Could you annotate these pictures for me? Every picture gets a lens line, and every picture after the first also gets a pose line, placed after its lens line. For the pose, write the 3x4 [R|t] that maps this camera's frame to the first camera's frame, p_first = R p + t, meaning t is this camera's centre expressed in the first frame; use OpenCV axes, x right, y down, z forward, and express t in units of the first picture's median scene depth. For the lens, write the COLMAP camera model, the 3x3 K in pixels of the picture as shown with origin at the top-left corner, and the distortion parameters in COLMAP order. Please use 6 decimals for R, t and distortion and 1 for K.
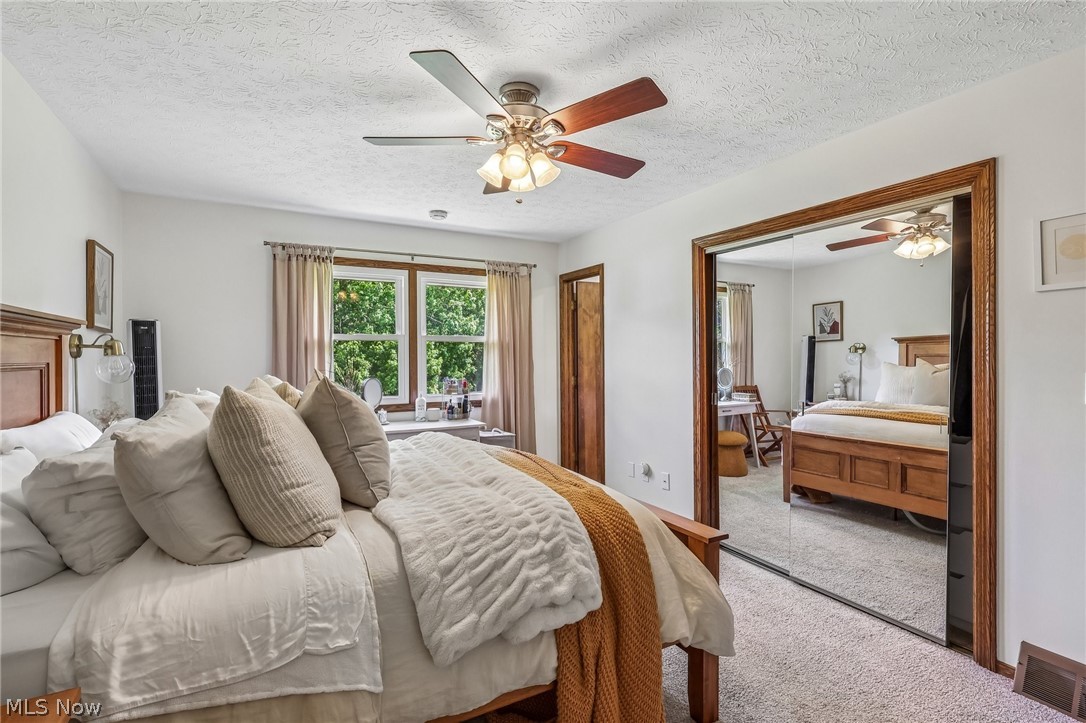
lens RADIAL K [[500.3, 0, 546.8], [0, 500.3, 357.9], [0, 0, 1]] dist [-0.000440, 0.000328]
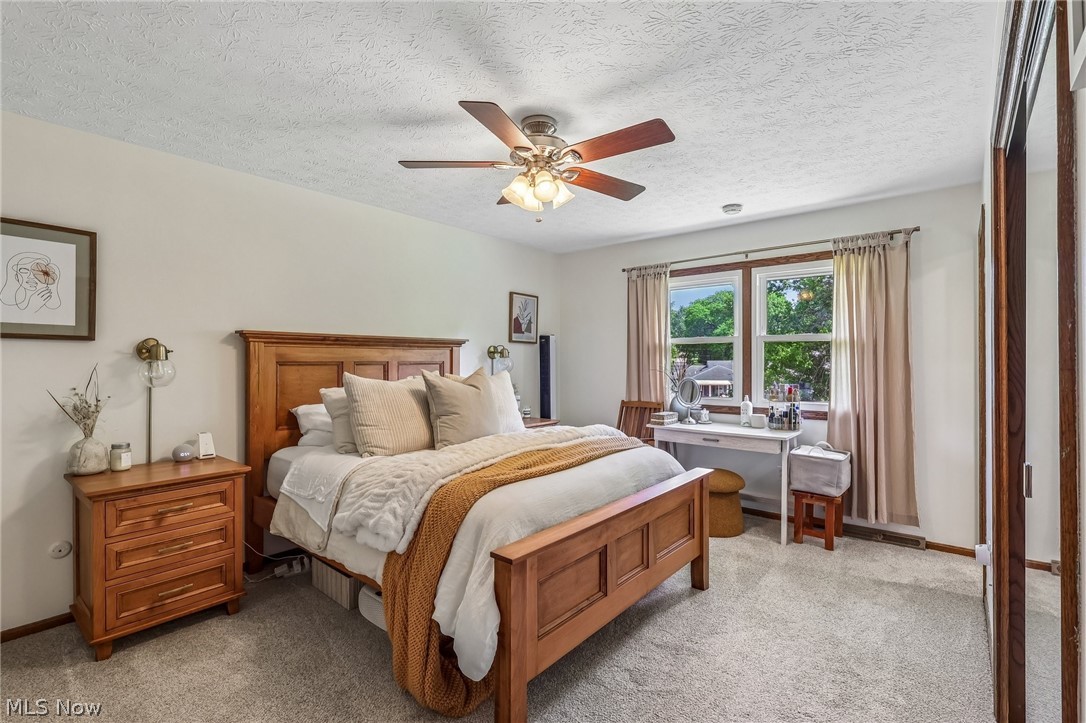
lens RADIAL K [[500.3, 0, 547.7], [0, 500.3, 359.1], [0, 0, 1]] dist [-0.000440, 0.000328]
pose [[0.363599, 0.004631, -0.931544, 0.488378], [-0.002698, 0.999989, 0.003918, -0.003829], [0.931552, 0.001089, 0.363607, 0.296528]]
